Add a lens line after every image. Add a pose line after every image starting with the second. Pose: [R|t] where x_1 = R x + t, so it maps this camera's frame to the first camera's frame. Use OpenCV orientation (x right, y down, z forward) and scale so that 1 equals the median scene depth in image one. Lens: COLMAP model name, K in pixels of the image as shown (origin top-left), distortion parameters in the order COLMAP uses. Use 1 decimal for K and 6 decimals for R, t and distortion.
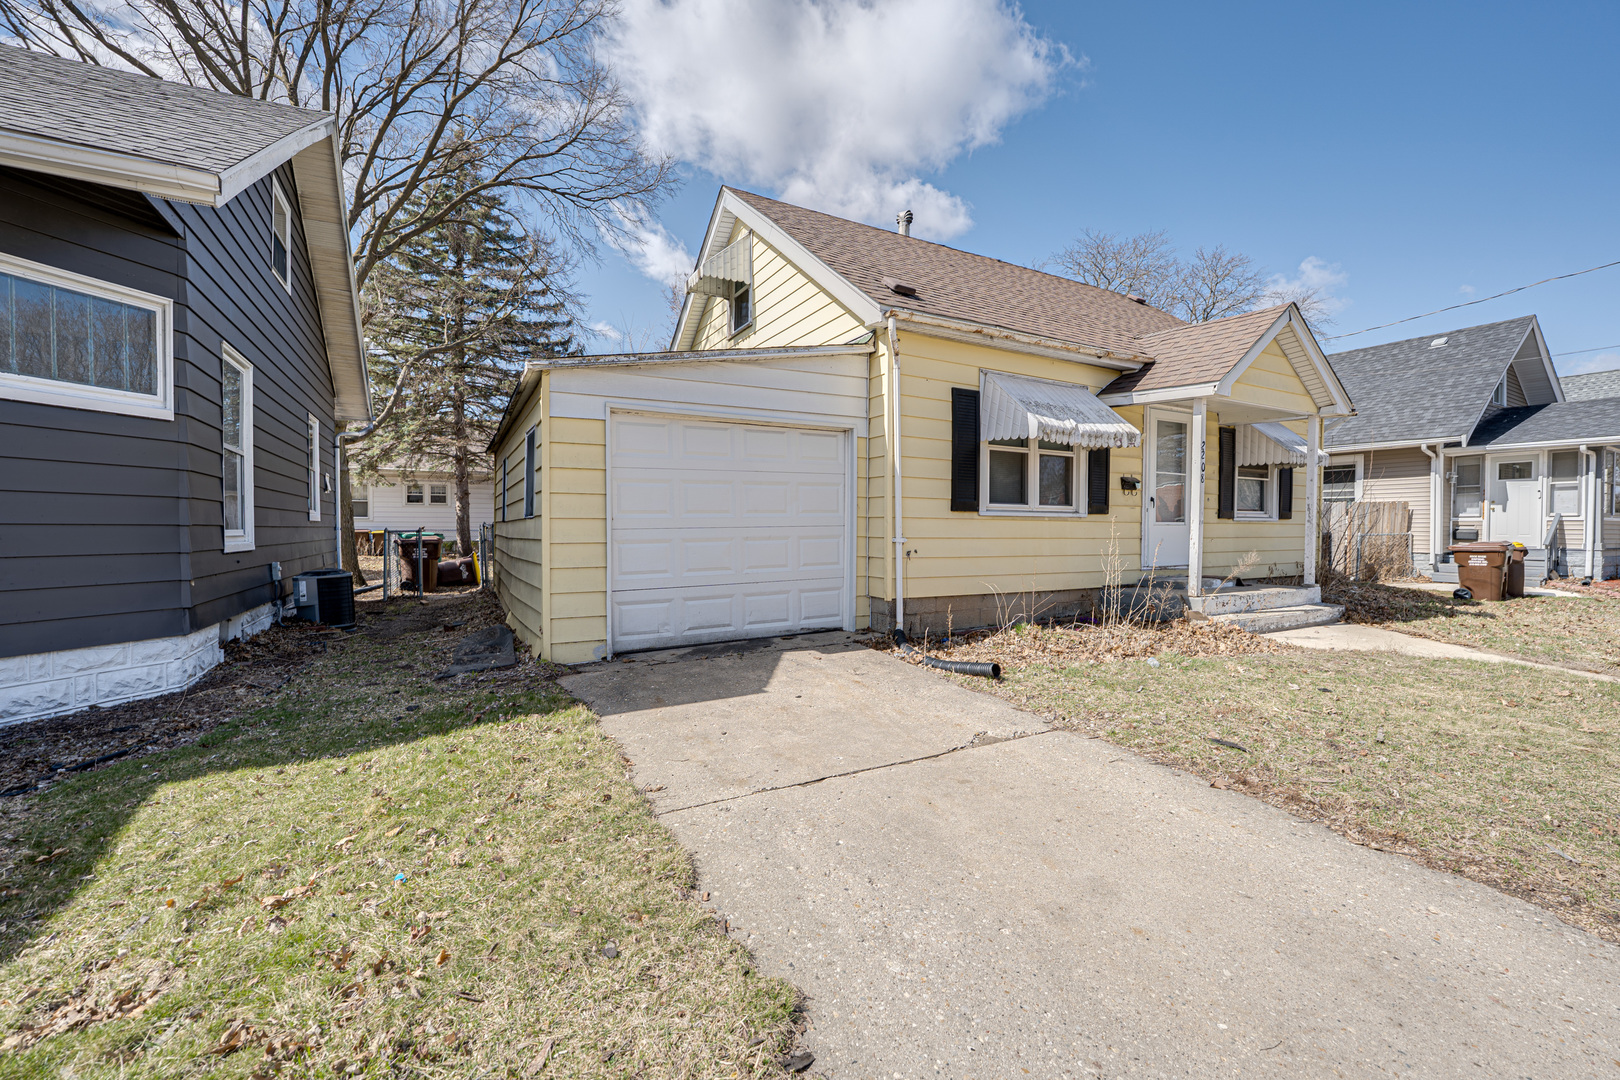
lens RADIAL K [[654.3, 0, 810.0], [0, 654.3, 540.0], [0, 0, 1]] dist [-0.014643, 0.000032]
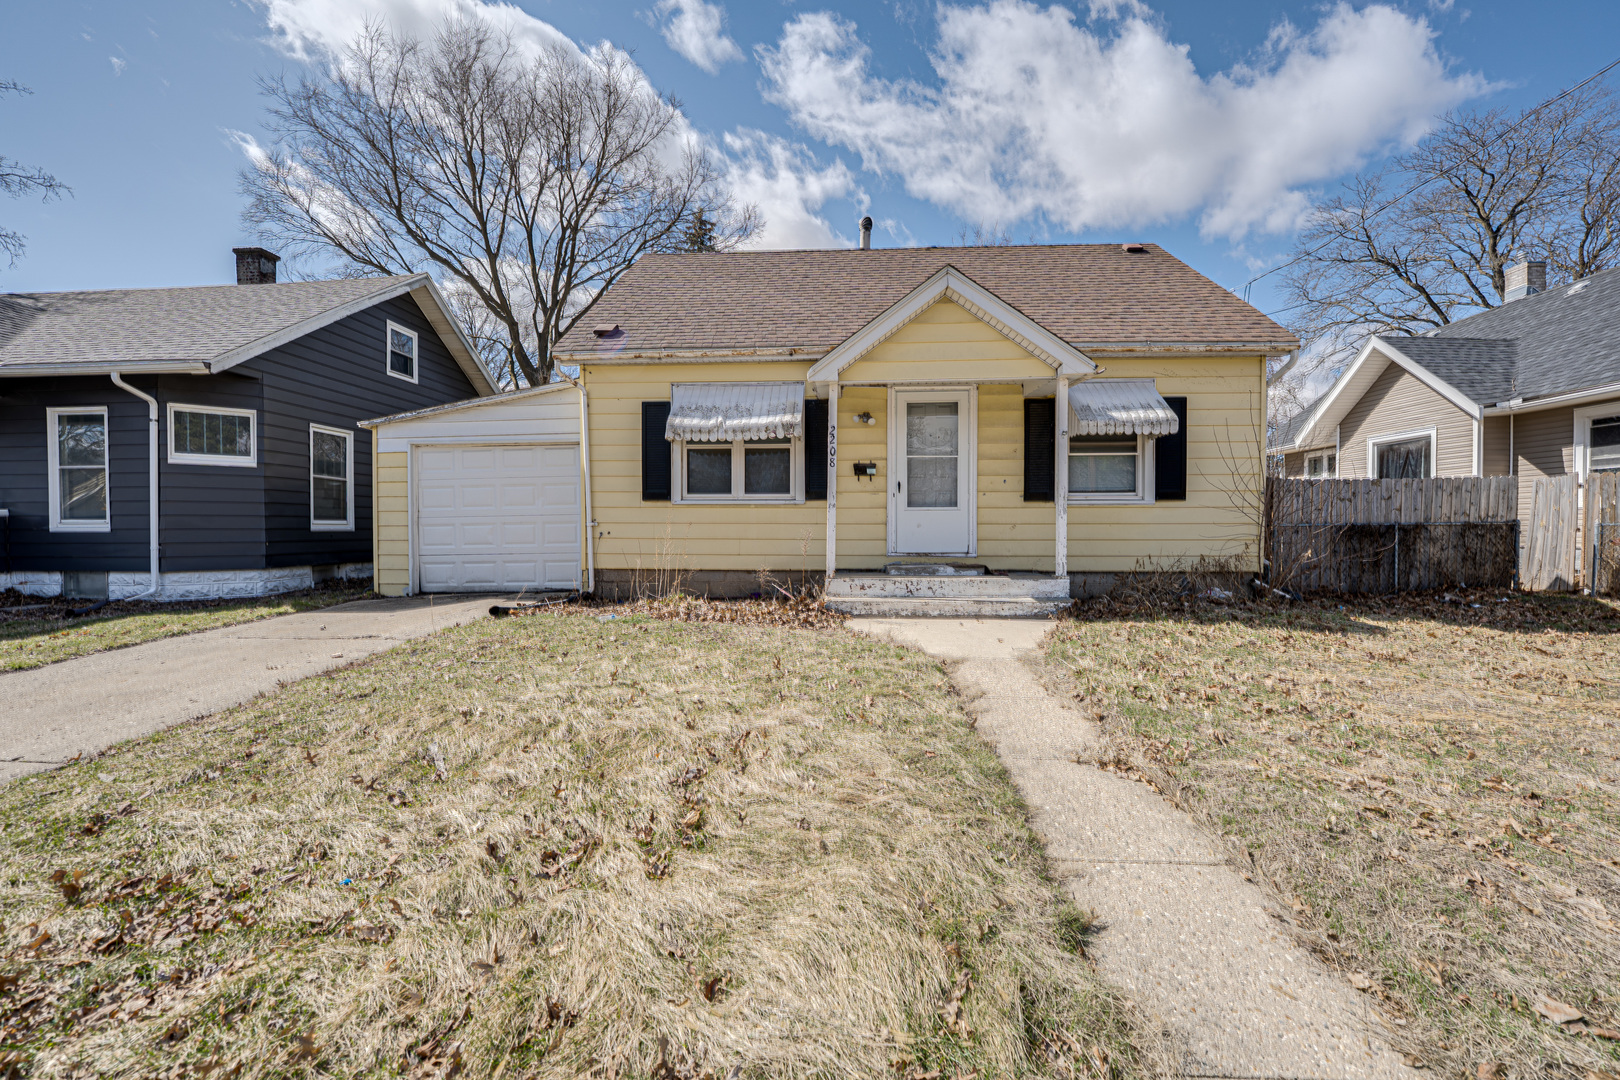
lens RADIAL K [[636.9, 0, 810.0], [0, 636.9, 540.0], [0, 0, 1]] dist [-0.001288, -0.000061]
pose [[0.843656, 0.008538, -0.536816, 1.098919], [-0.004958, 0.999955, 0.008113, 0.017639], [0.536861, -0.004183, 0.843660, 0.140144]]
